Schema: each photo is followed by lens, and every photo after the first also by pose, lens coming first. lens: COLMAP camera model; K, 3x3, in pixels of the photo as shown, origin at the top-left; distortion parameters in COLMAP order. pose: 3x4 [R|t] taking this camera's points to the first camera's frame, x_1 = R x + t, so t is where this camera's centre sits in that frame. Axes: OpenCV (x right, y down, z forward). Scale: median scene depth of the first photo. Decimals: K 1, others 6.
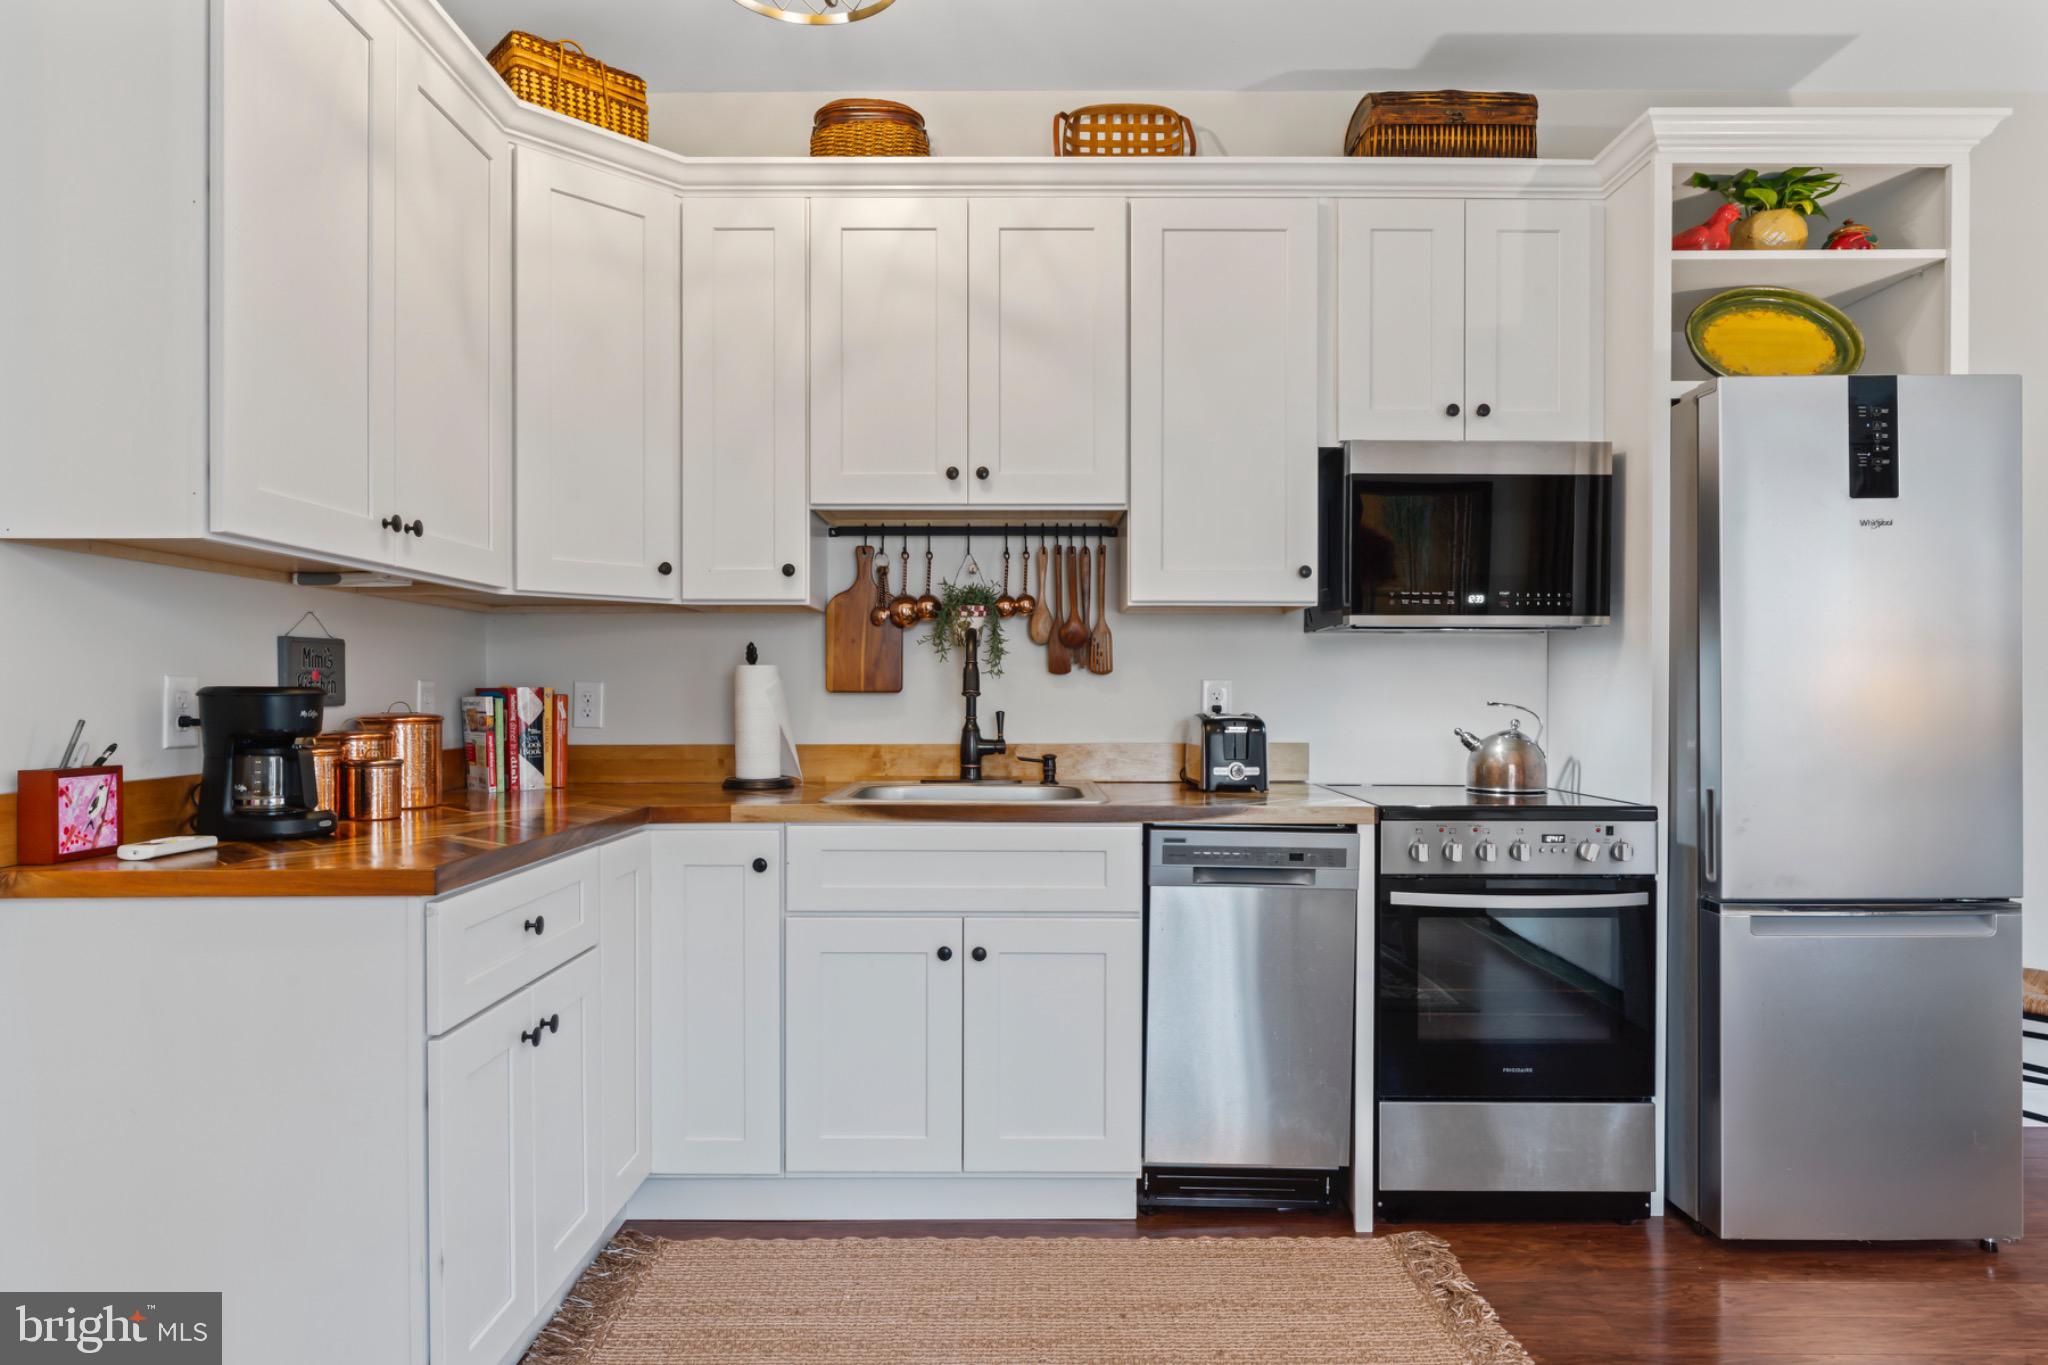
lens RADIAL K [[1194.5, 0, 1015.6], [0, 1194.5, 690.7], [0, 0, 1]] dist [0.002870, -0.000621]
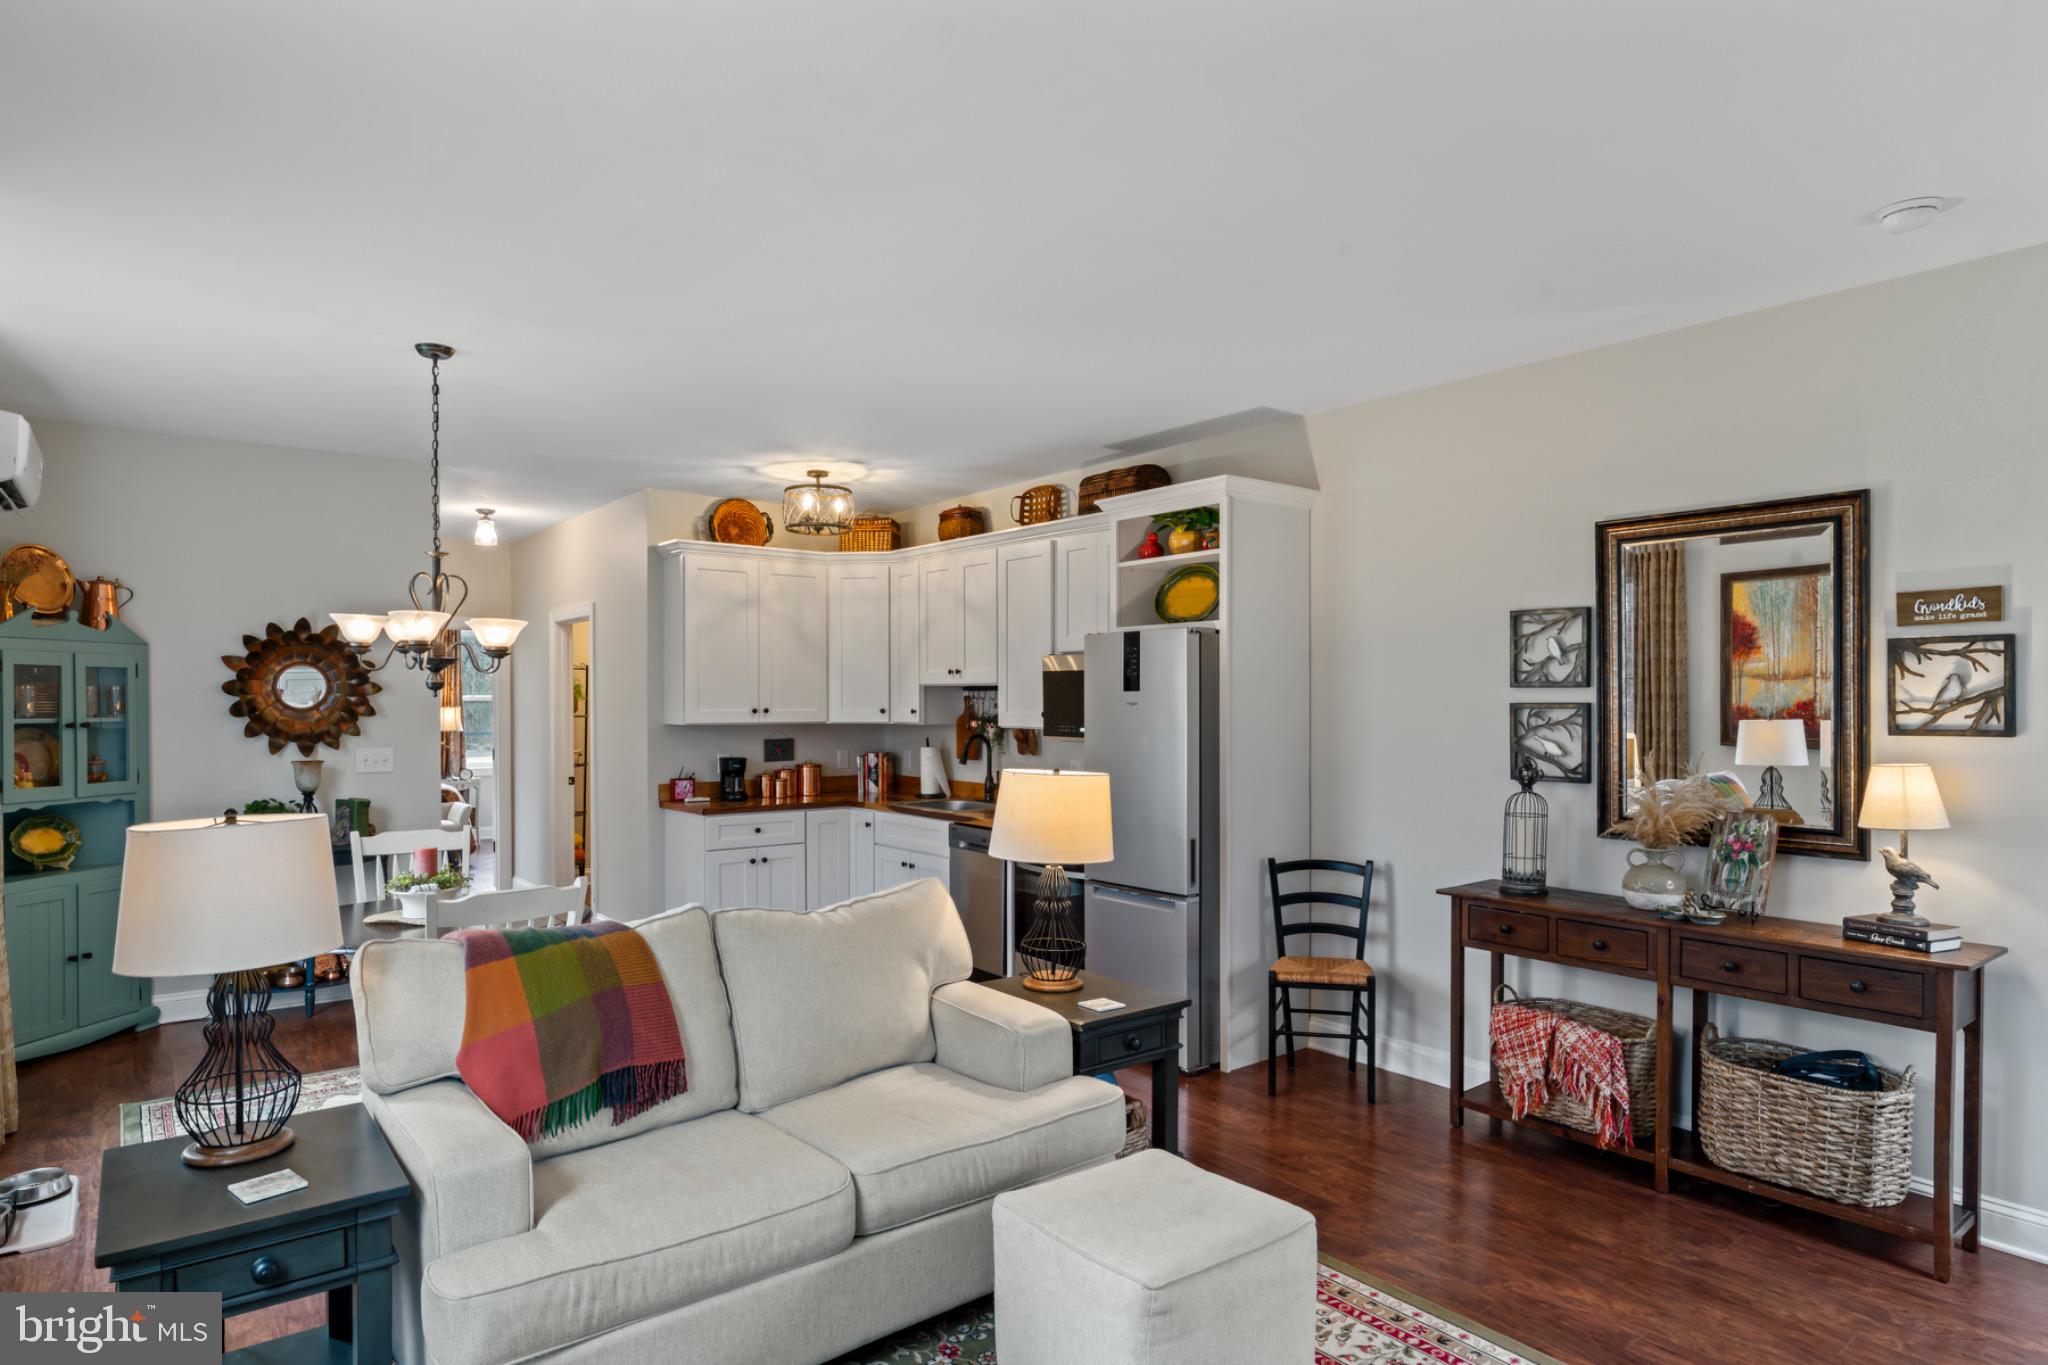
lens RADIAL K [[1142.9, 0, 997.7], [0, 1142.9, 721.6], [0, 0, 1]] dist [-0.006702, 0.003277]
pose [[0.614500, 0.015395, -0.788766, 1.803216], [-0.001025, 0.999824, 0.018717, -0.124135], [0.788916, -0.010693, 0.614408, -0.331392]]
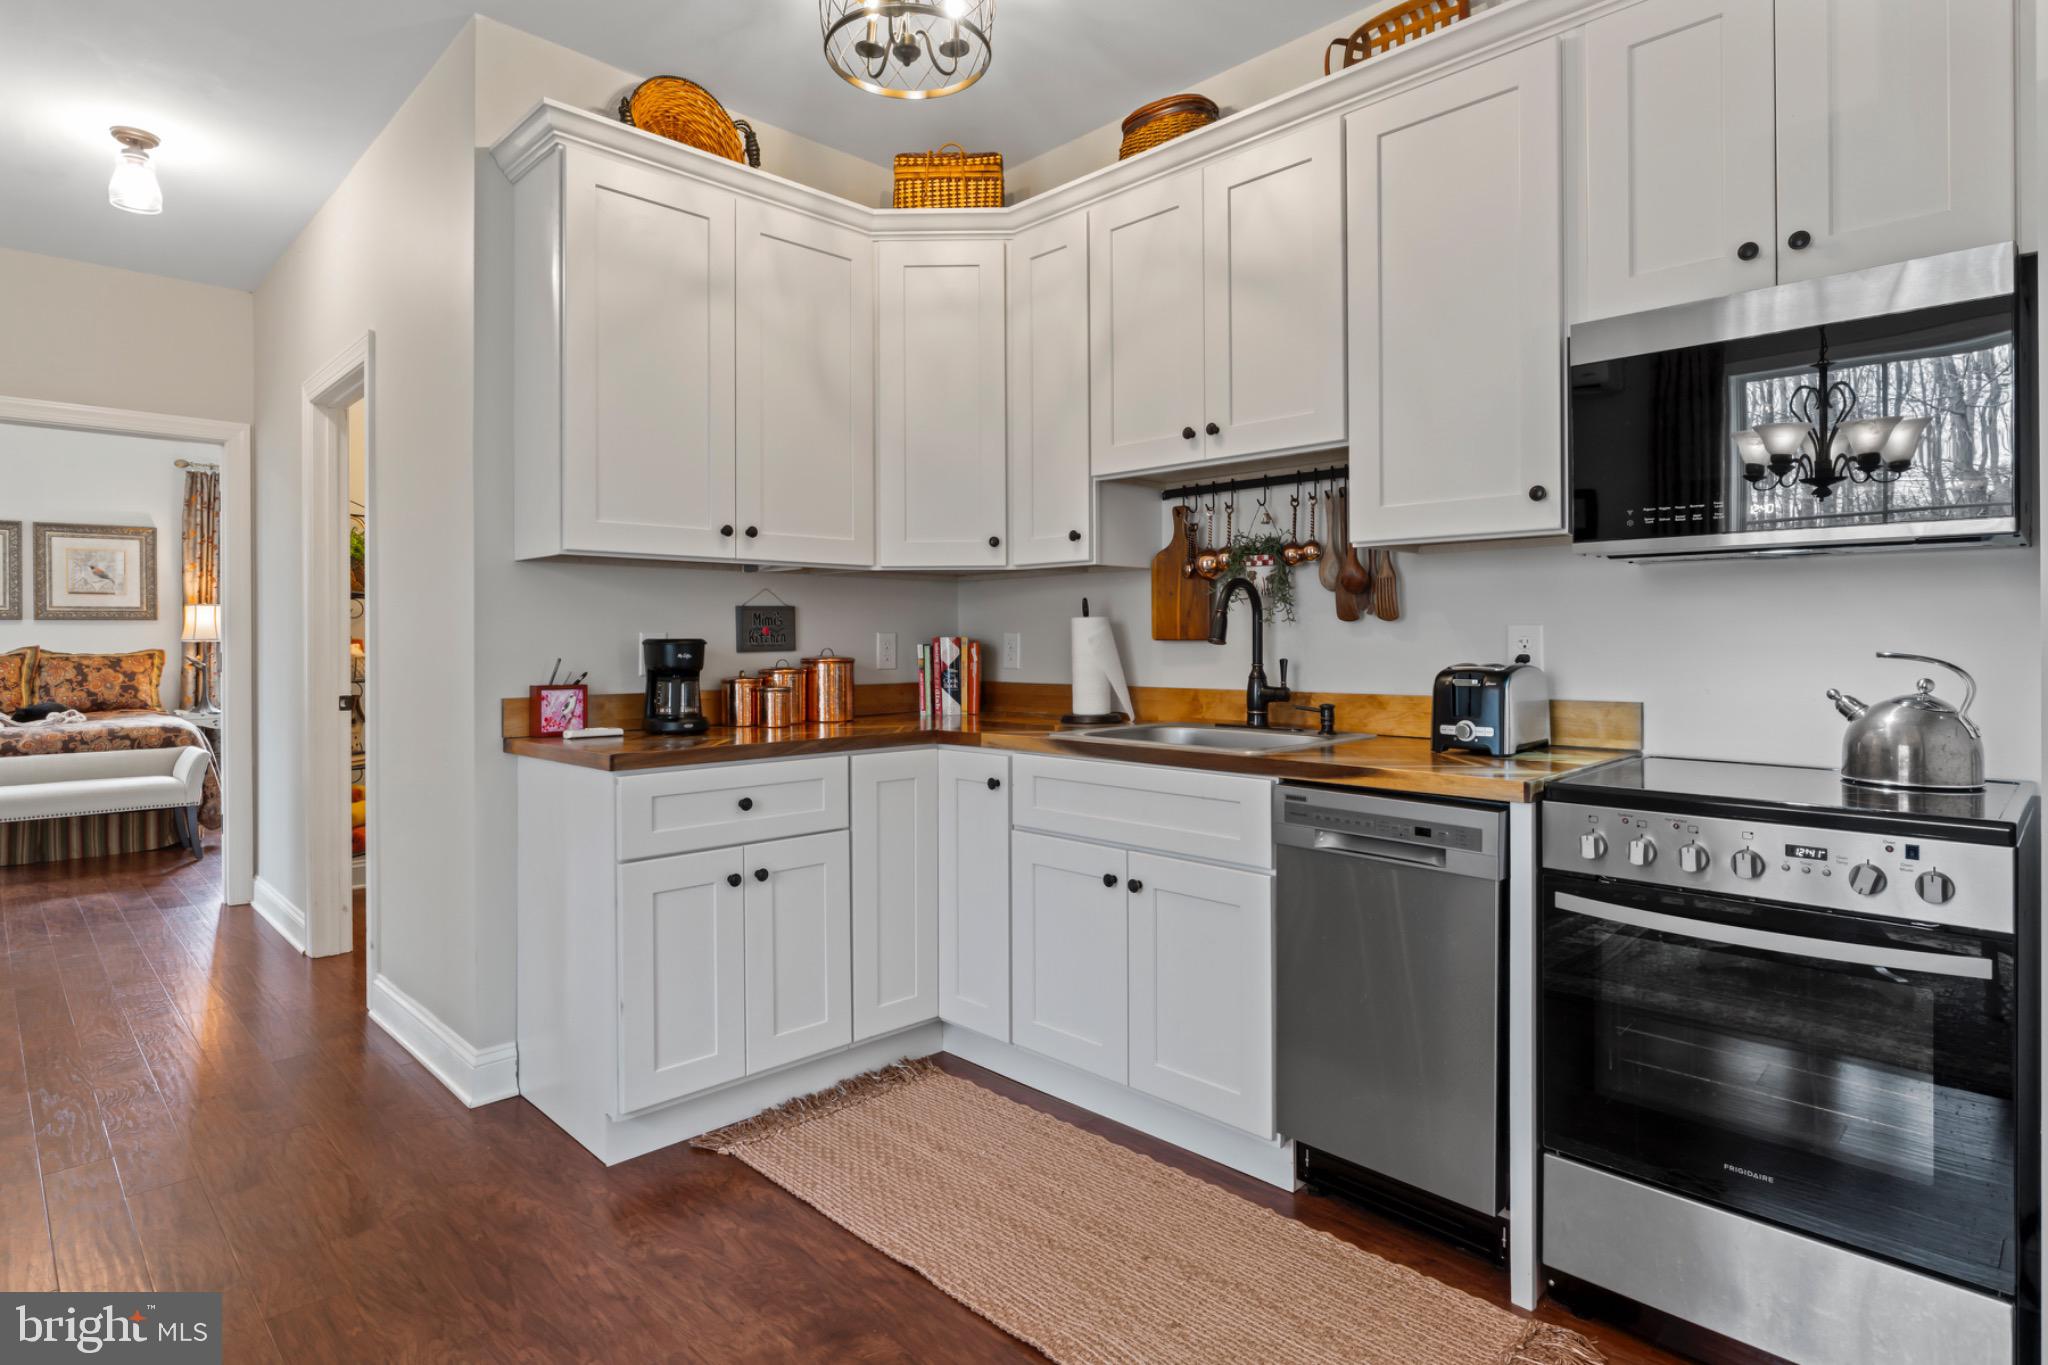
lens RADIAL K [[1086.4, 0, 999.0], [0, 1086.4, 635.3], [0, 0, 1]] dist [-0.003640, 0.004174]
pose [[0.695778, -0.005835, -0.718233, 0.516197], [0.004868, 0.999982, -0.003409, -0.000809], [0.718241, -0.001125, 0.695794, 0.210927]]
